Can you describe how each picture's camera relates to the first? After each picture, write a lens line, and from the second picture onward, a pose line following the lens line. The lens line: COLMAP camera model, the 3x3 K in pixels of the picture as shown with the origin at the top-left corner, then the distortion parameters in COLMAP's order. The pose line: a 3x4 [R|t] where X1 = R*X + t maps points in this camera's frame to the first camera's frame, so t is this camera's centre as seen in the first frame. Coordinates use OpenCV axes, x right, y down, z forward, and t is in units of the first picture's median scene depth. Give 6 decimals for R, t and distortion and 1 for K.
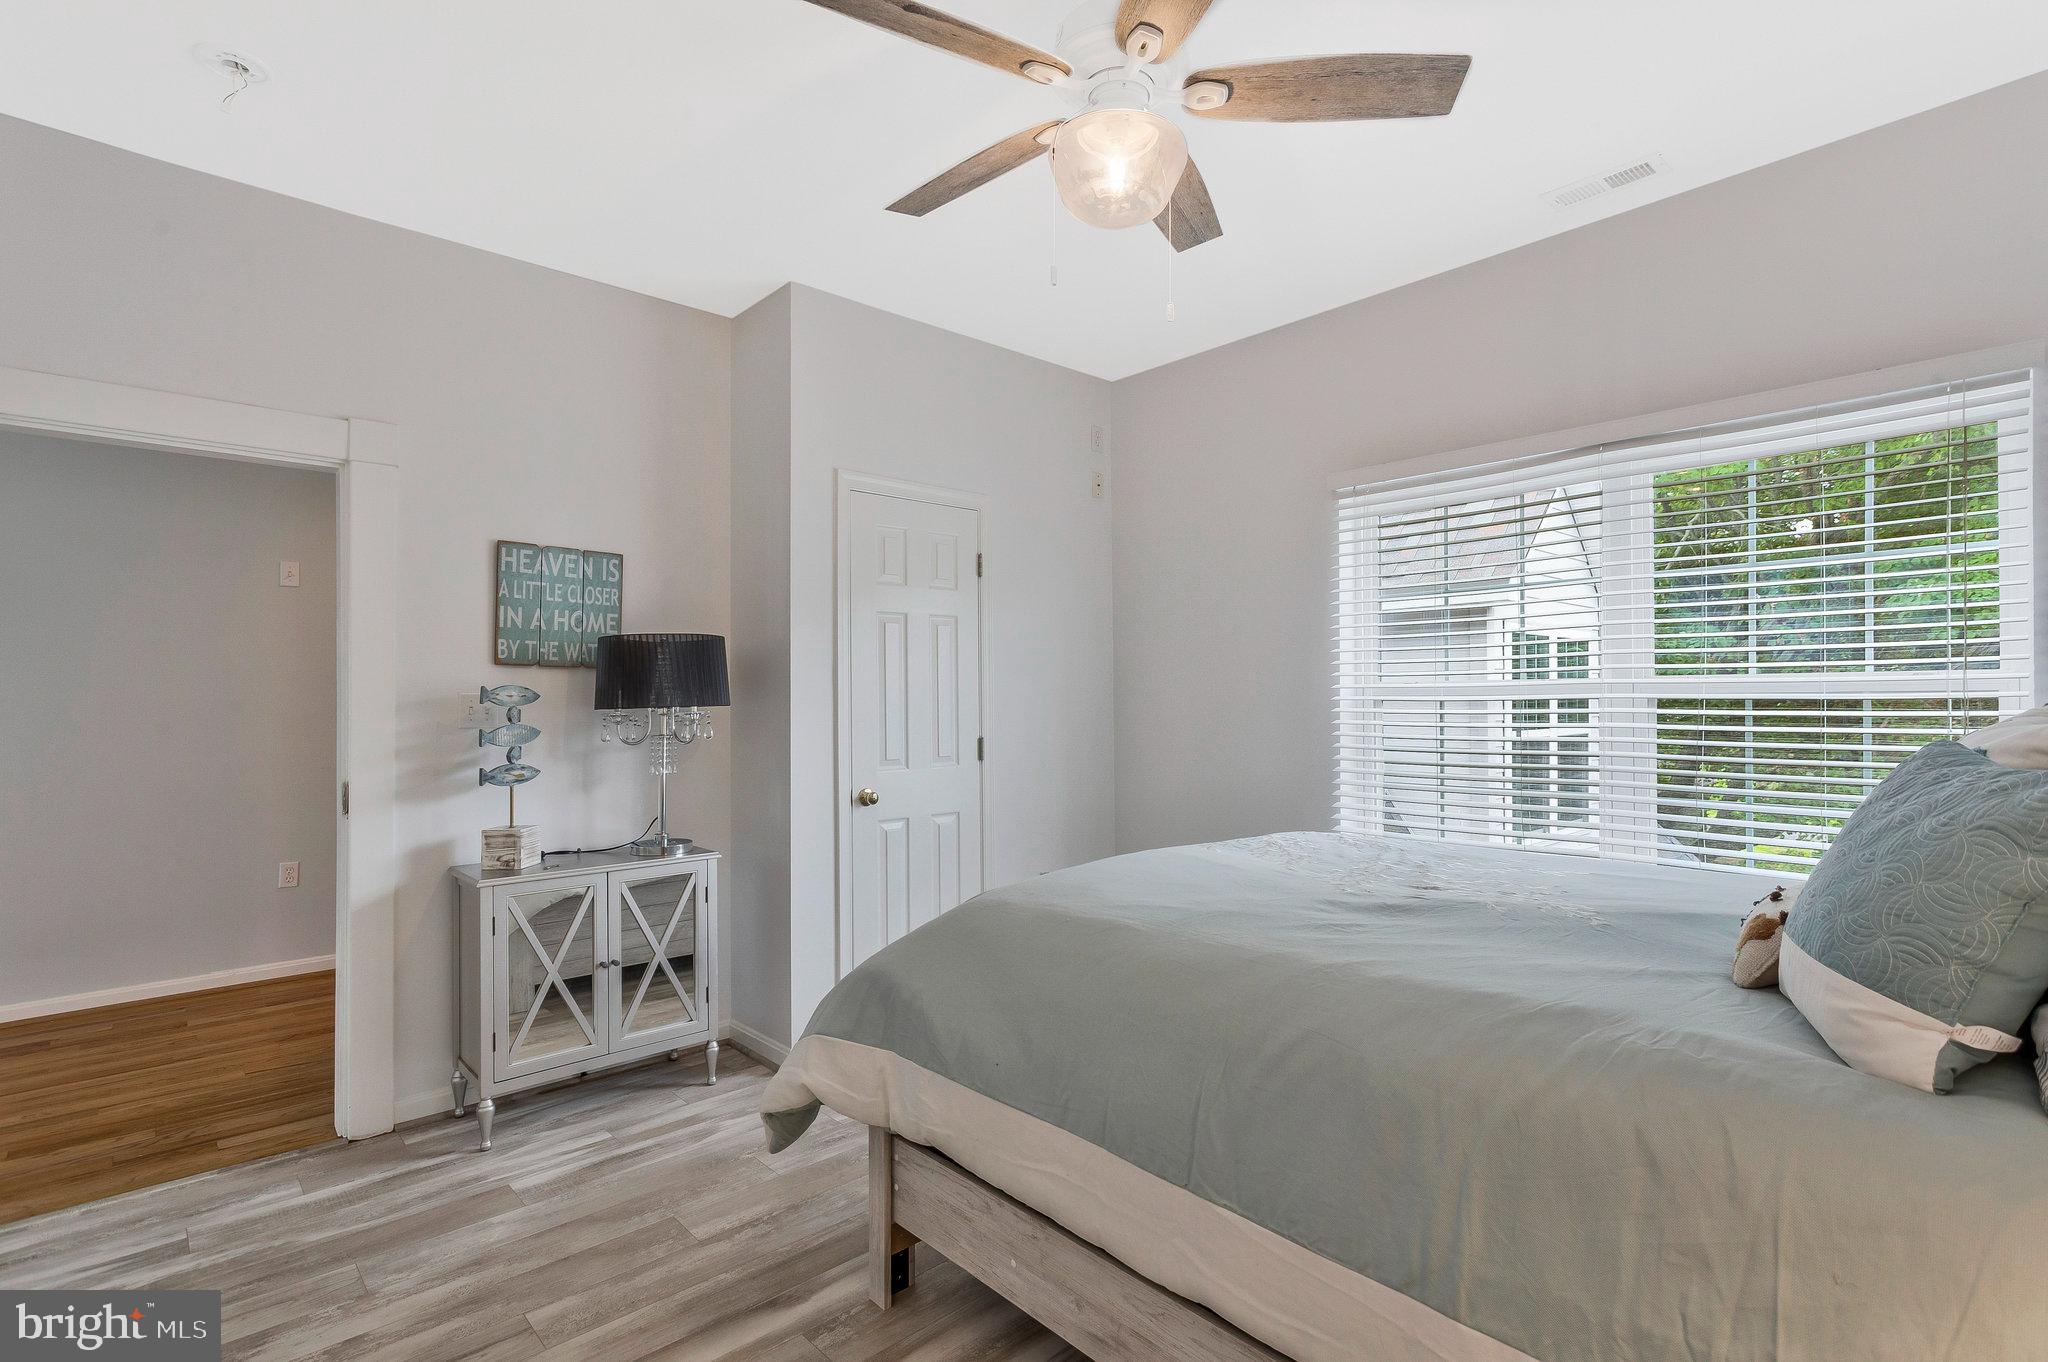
lens RADIAL K [[961.8, 0, 1032.6], [0, 961.8, 694.1], [0, 0, 1]] dist [0.003128, 0.001156]
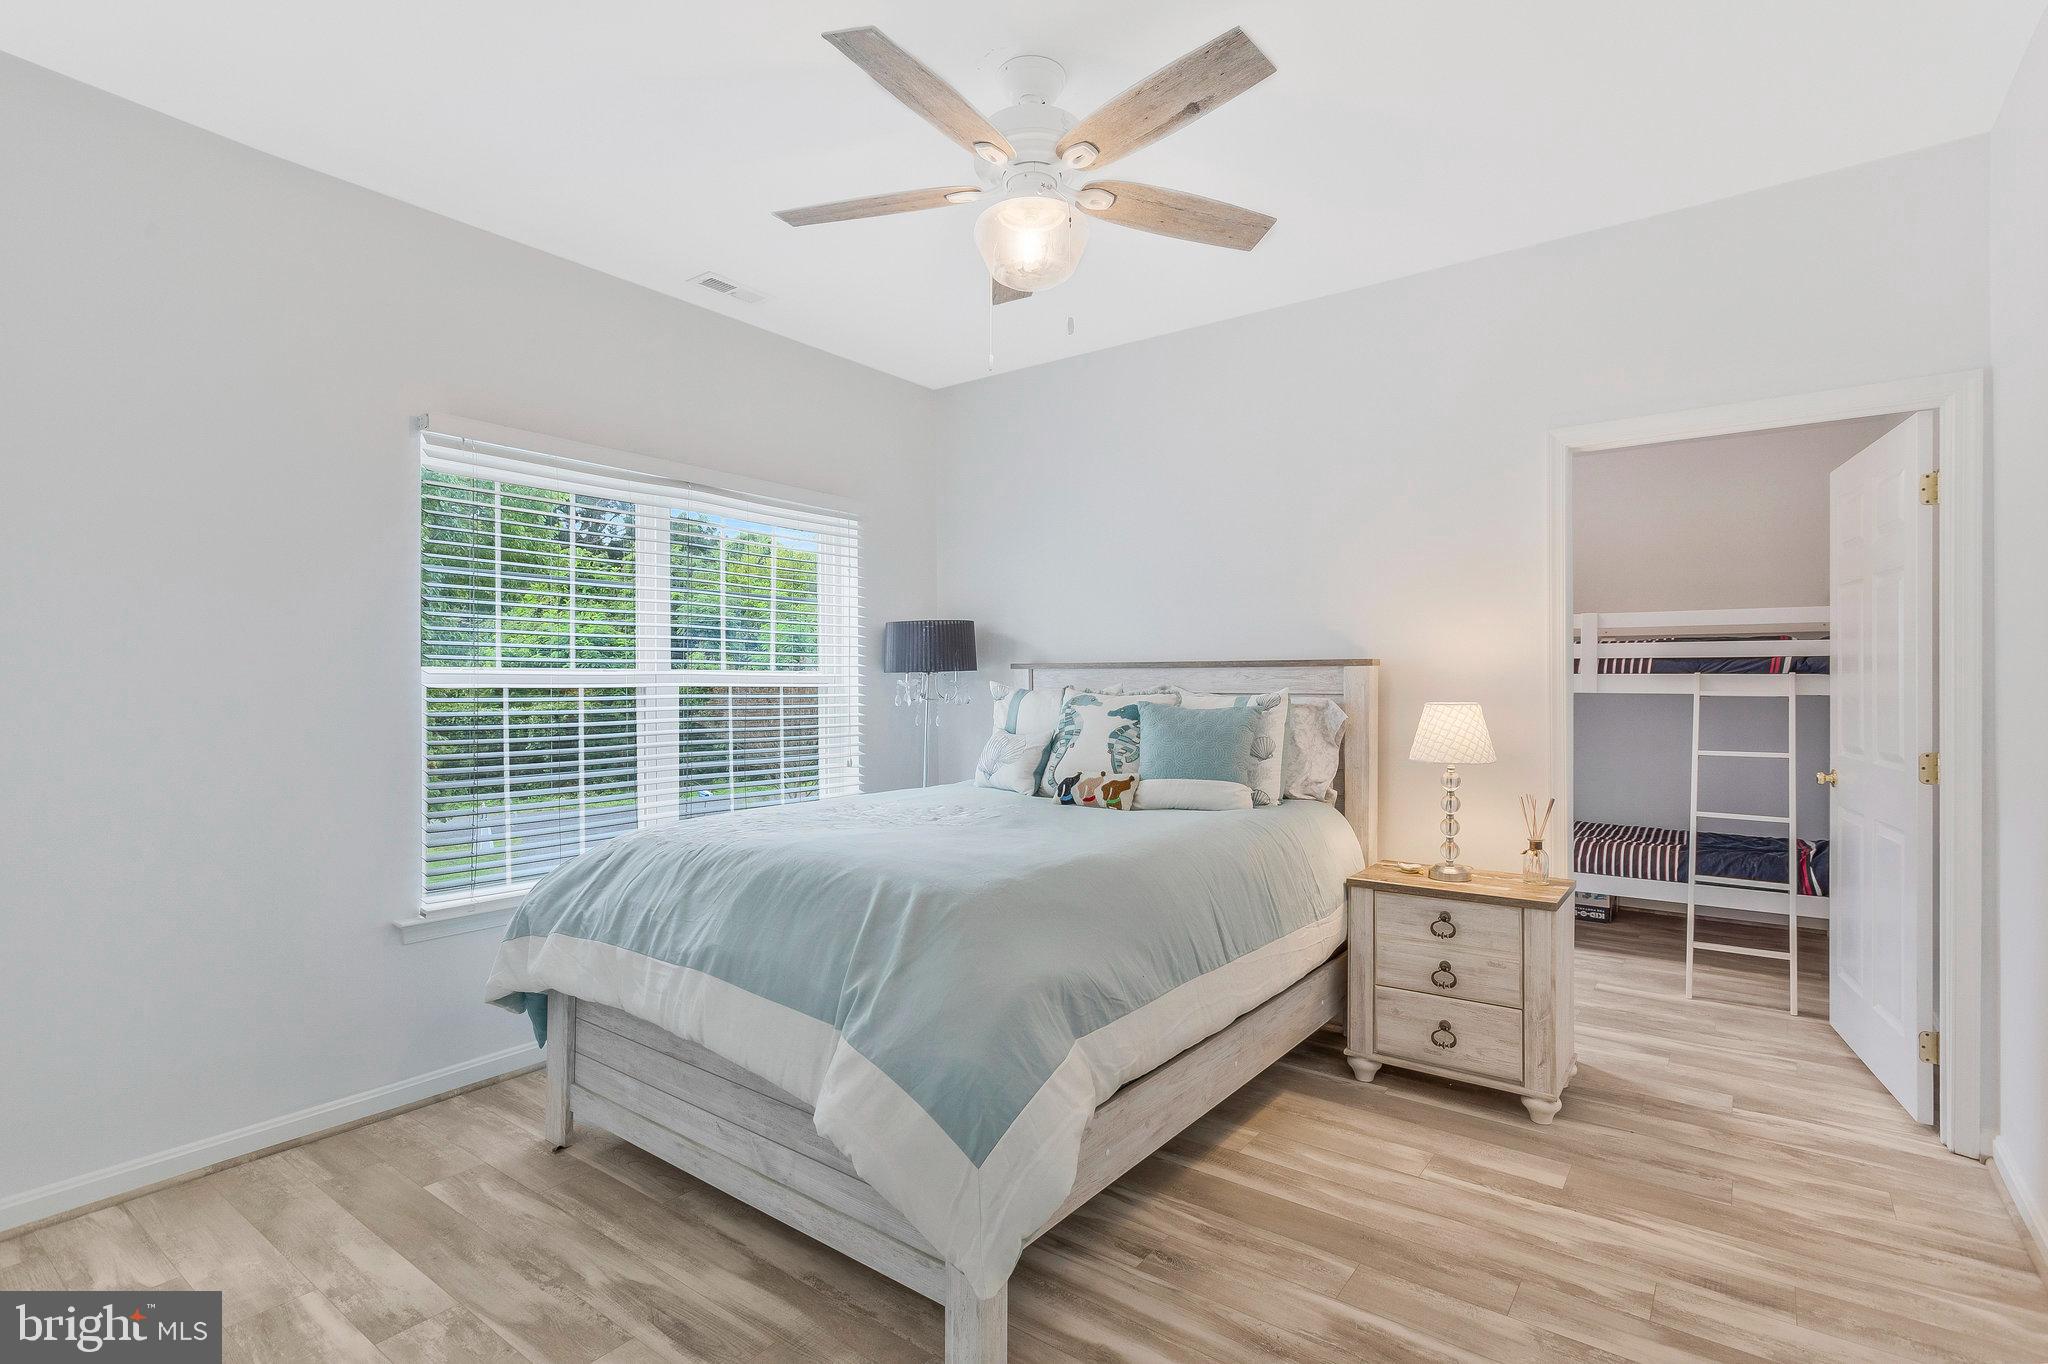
lens RADIAL K [[961.8, 0, 1032.6], [0, 961.8, 695.1], [0, 0, 1]] dist [0.003128, 0.001156]
pose [[-0.179850, -0.006813, 0.983670, -0.642579], [-0.004206, 0.999972, 0.006157, 0.004825], [-0.983685, -0.003030, -0.179874, 0.708731]]
